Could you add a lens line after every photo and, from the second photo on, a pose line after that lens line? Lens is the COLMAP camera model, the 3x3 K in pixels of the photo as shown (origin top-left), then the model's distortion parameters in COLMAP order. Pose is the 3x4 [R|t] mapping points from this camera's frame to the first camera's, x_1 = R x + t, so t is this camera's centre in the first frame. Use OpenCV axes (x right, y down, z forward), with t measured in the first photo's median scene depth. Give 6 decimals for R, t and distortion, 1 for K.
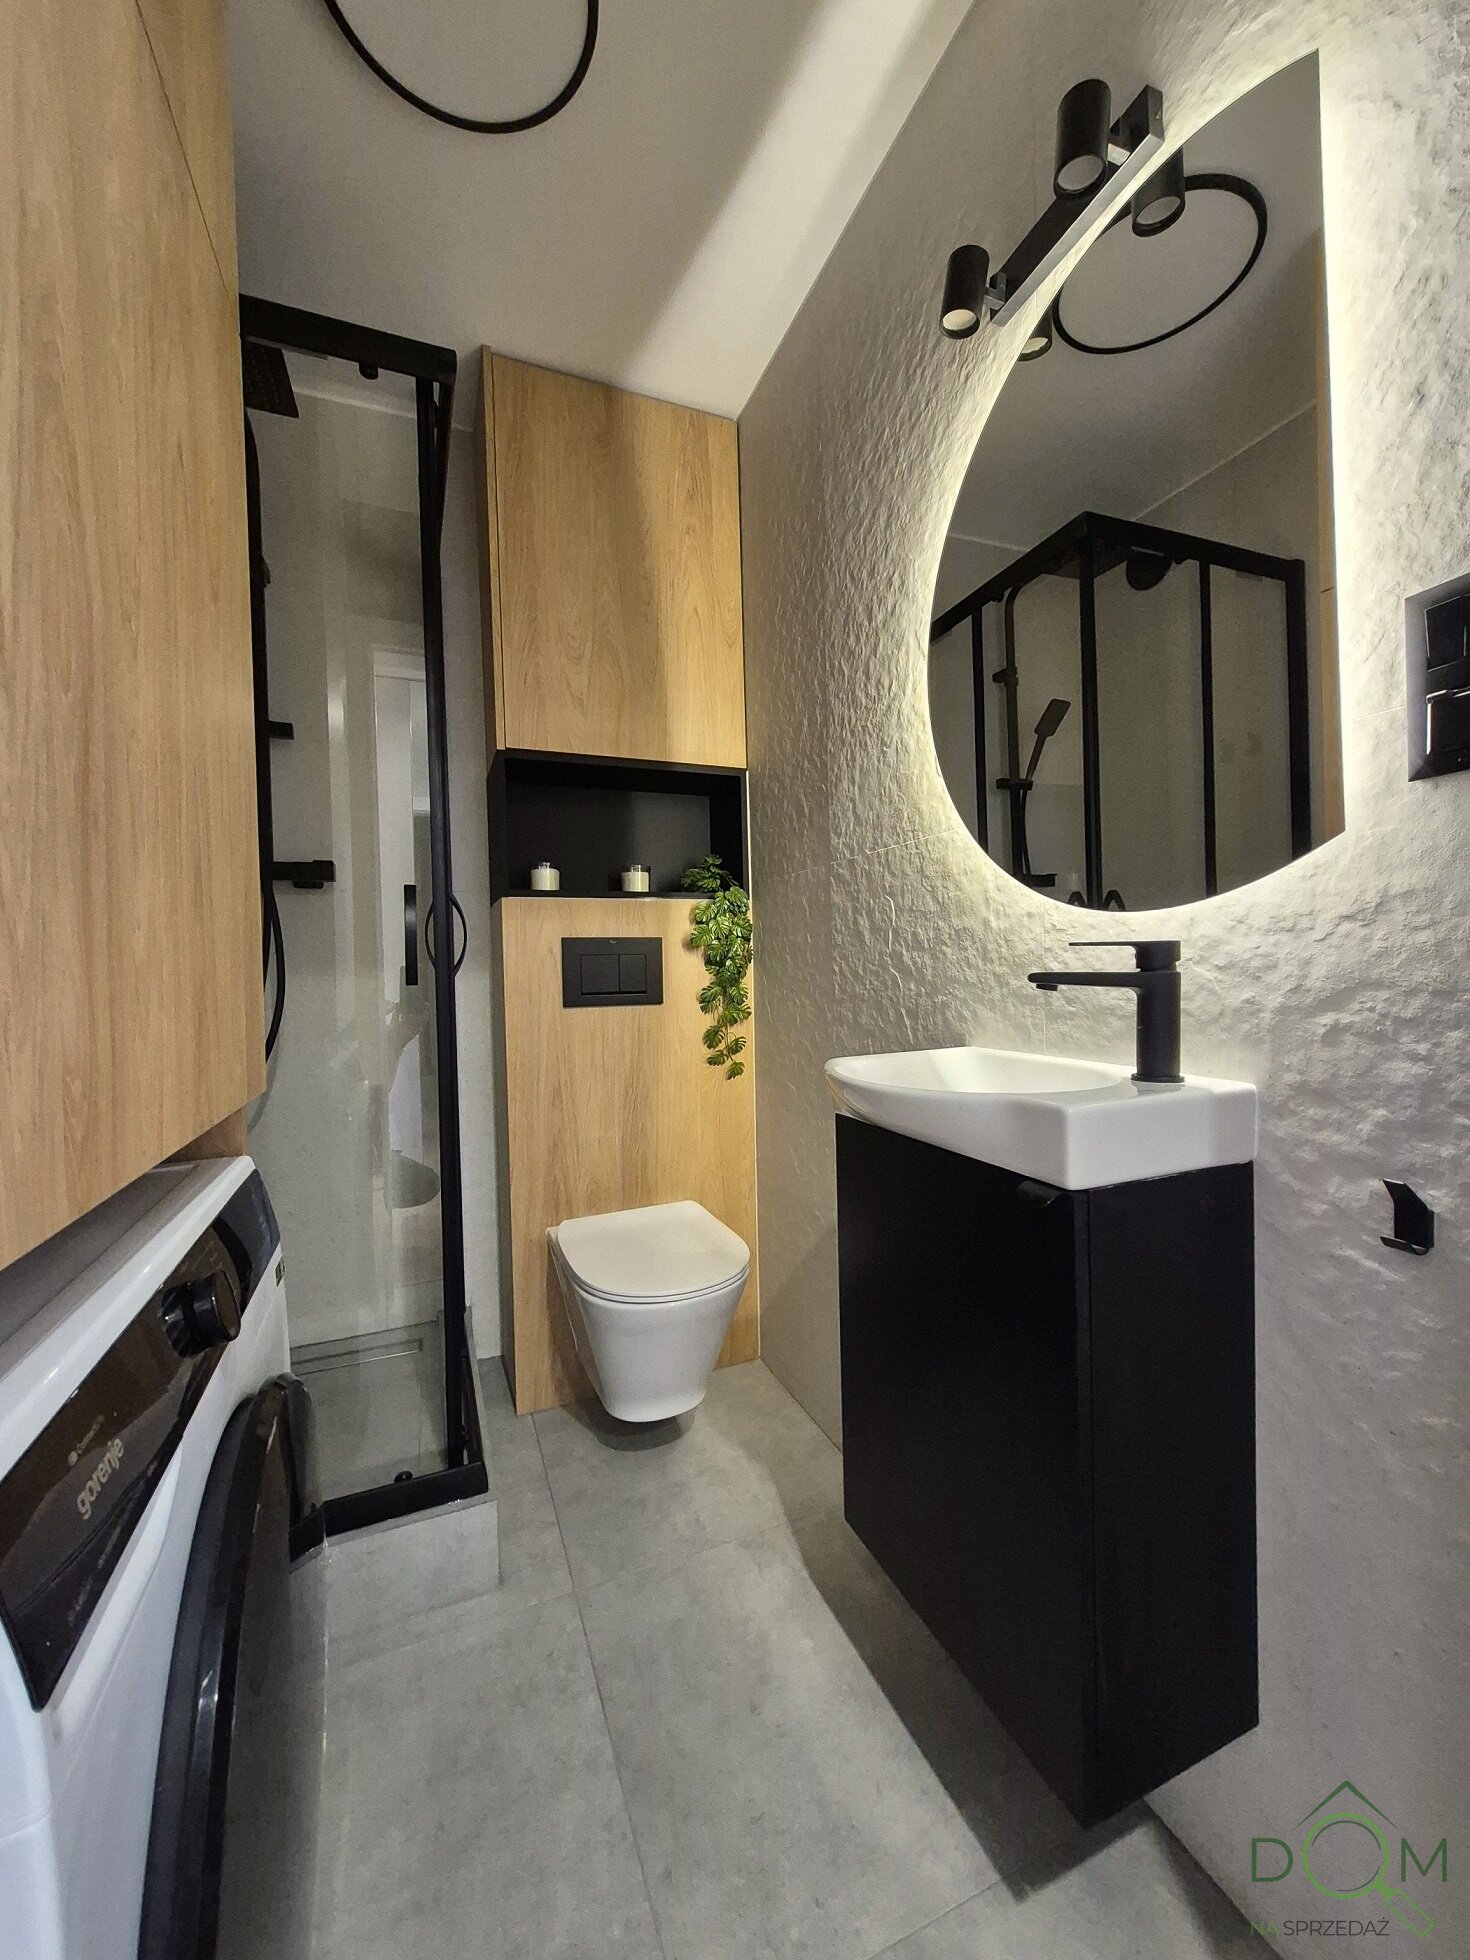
lens RADIAL K [[762.9, 0, 744.3], [0, 762.9, 975.6], [0, 0, 1]] dist [0.005216, 0.000156]
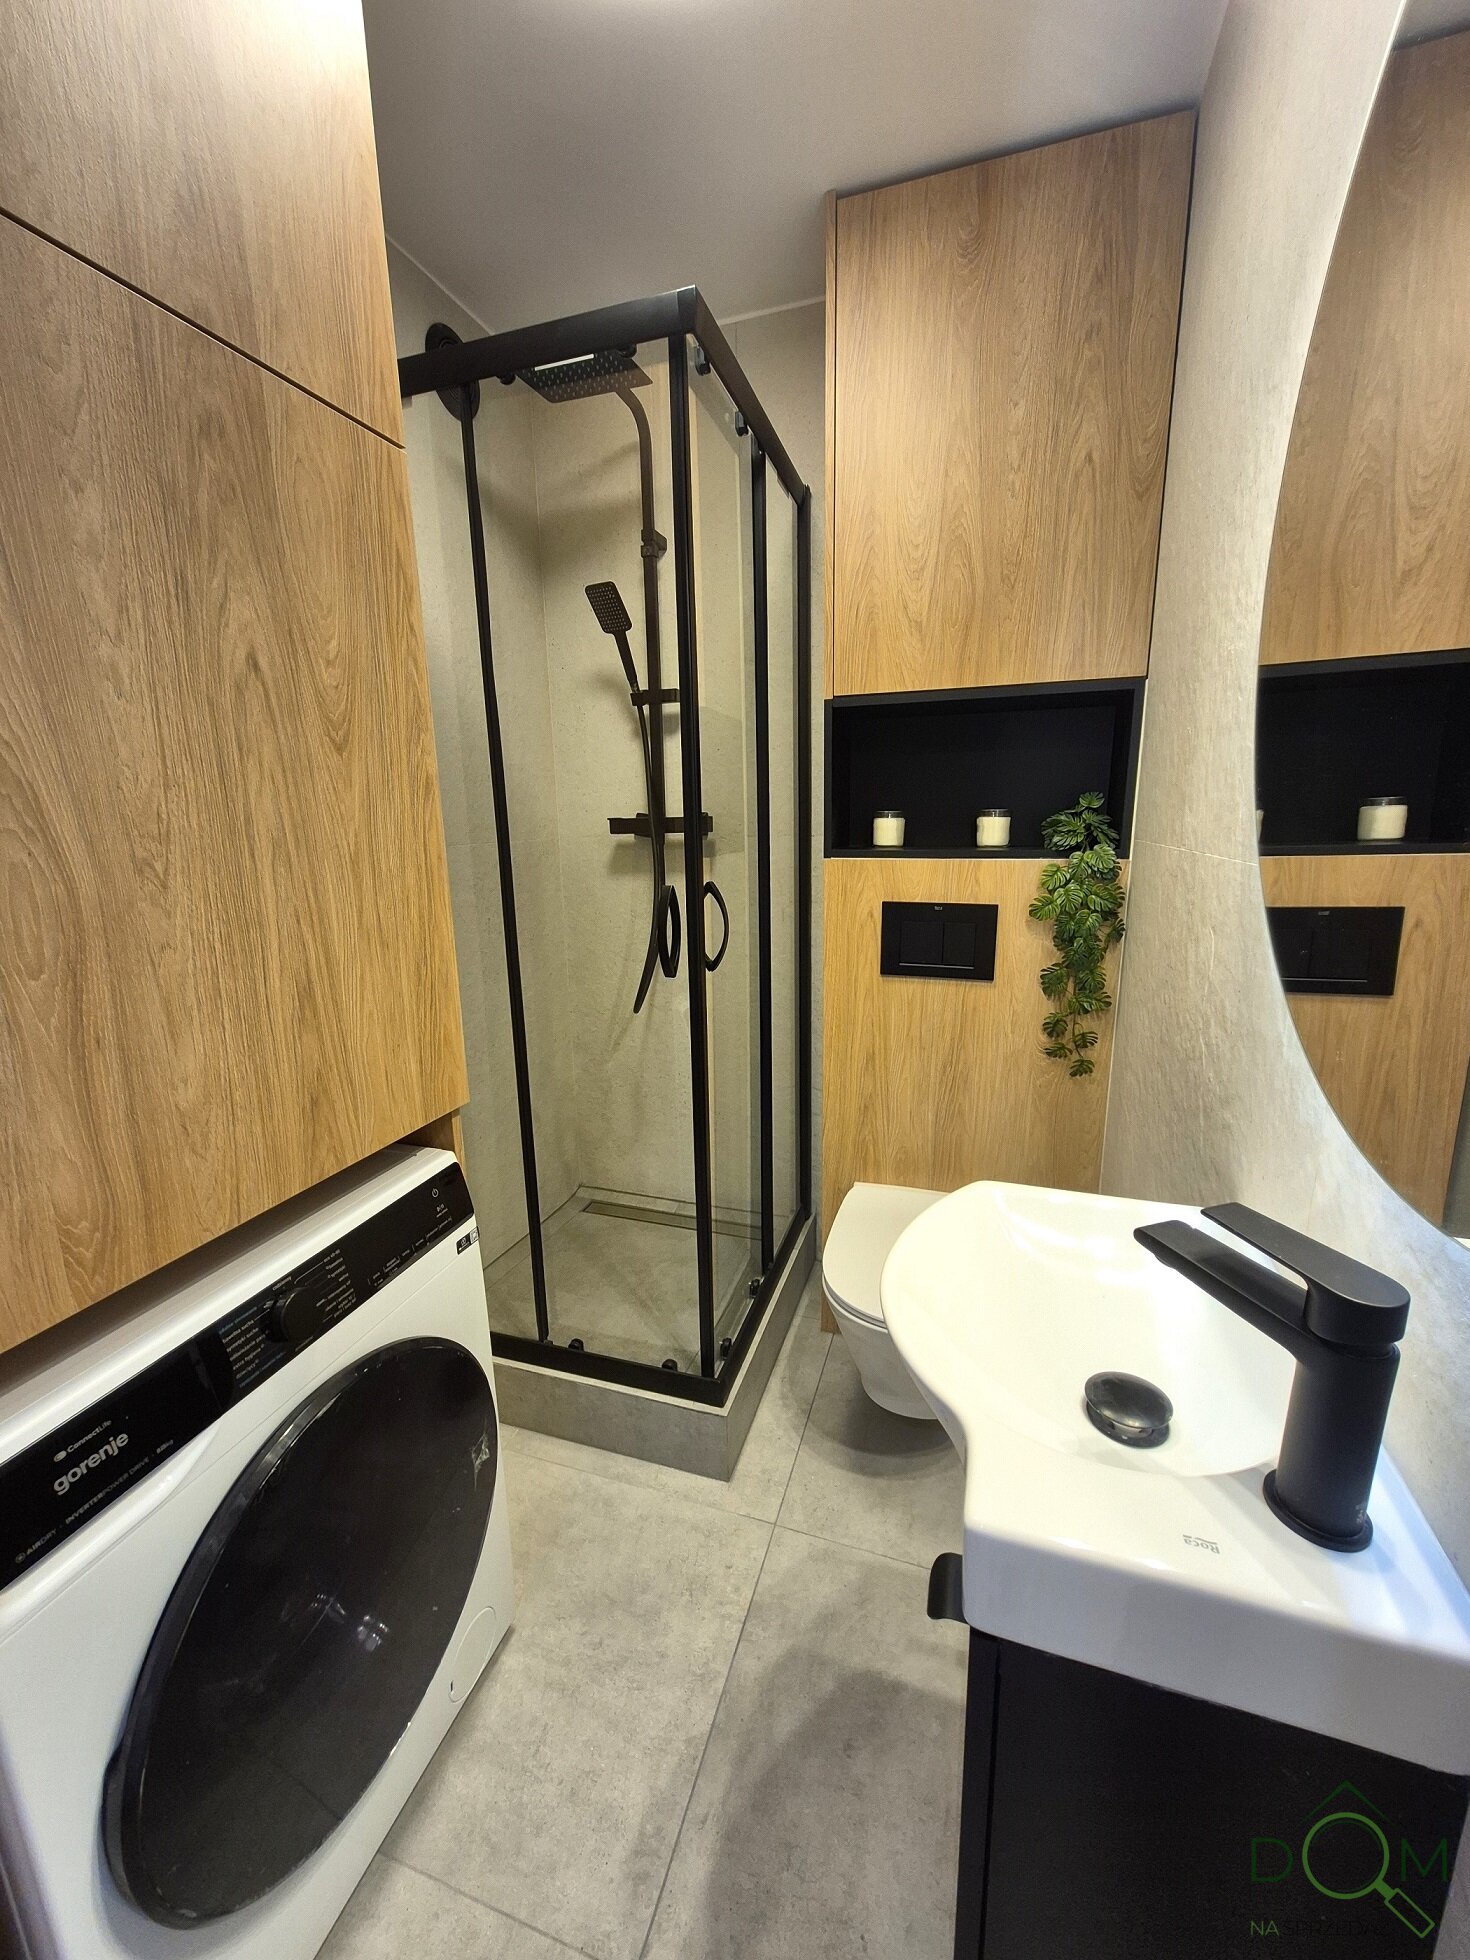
lens RADIAL K [[762.9, 0, 741.4], [0, 762.9, 975.7], [0, 0, 1]] dist [0.005216, 0.000156]
pose [[0.759722, 0.145514, -0.633757, 0.226636], [-0.011689, 0.977538, 0.210436, -0.149358], [0.650143, -0.152465, 0.744358, 0.169400]]
